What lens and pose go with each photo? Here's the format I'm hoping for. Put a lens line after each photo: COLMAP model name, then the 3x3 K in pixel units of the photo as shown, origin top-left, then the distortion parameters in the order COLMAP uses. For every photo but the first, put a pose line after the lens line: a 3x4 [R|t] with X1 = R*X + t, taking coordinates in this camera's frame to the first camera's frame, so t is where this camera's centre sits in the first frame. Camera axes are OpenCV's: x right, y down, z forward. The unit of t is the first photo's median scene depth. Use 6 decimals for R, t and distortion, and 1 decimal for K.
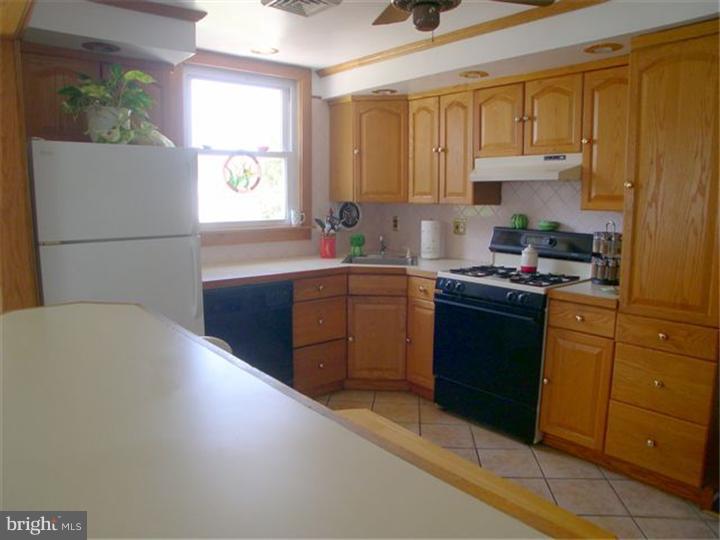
lens RADIAL K [[526.1, 0, 360.0], [0, 526.1, 270.0], [0, 0, 1]] dist [-0.171171, 0.126828]
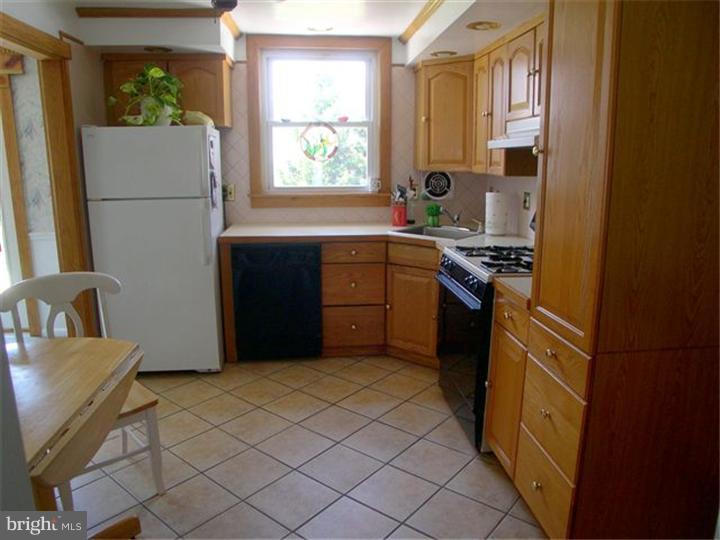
lens RADIAL K [[526.1, 0, 360.0], [0, 526.1, 270.0], [0, 0, 1]] dist [-0.171171, 0.126828]
pose [[0.830933, 0.113164, -0.544743, 0.499033], [-0.077230, 0.993078, 0.088497, -0.025106], [0.550987, -0.031465, 0.833921, 0.131844]]
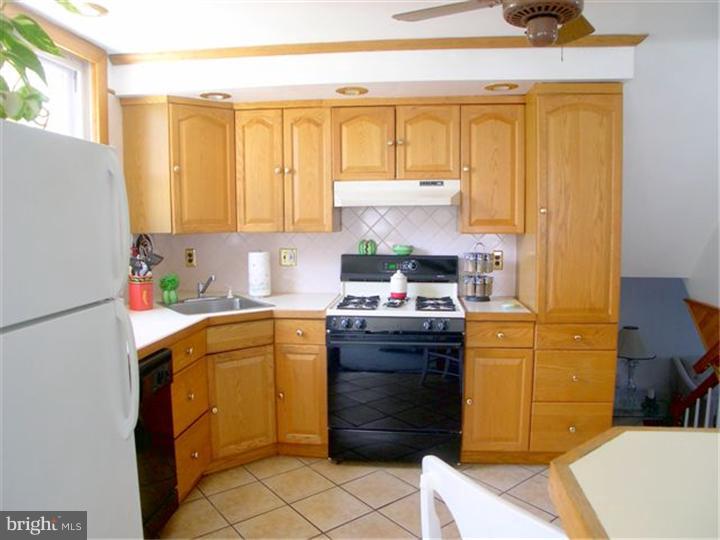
lens RADIAL K [[526.1, 0, 360.0], [0, 526.1, 270.0], [0, 0, 1]] dist [-0.171171, 0.126828]
pose [[0.722812, -0.075258, 0.686934, -0.380580], [0.105522, 0.994415, -0.002089, -0.051274], [-0.682940, 0.073996, 0.726717, 0.298281]]
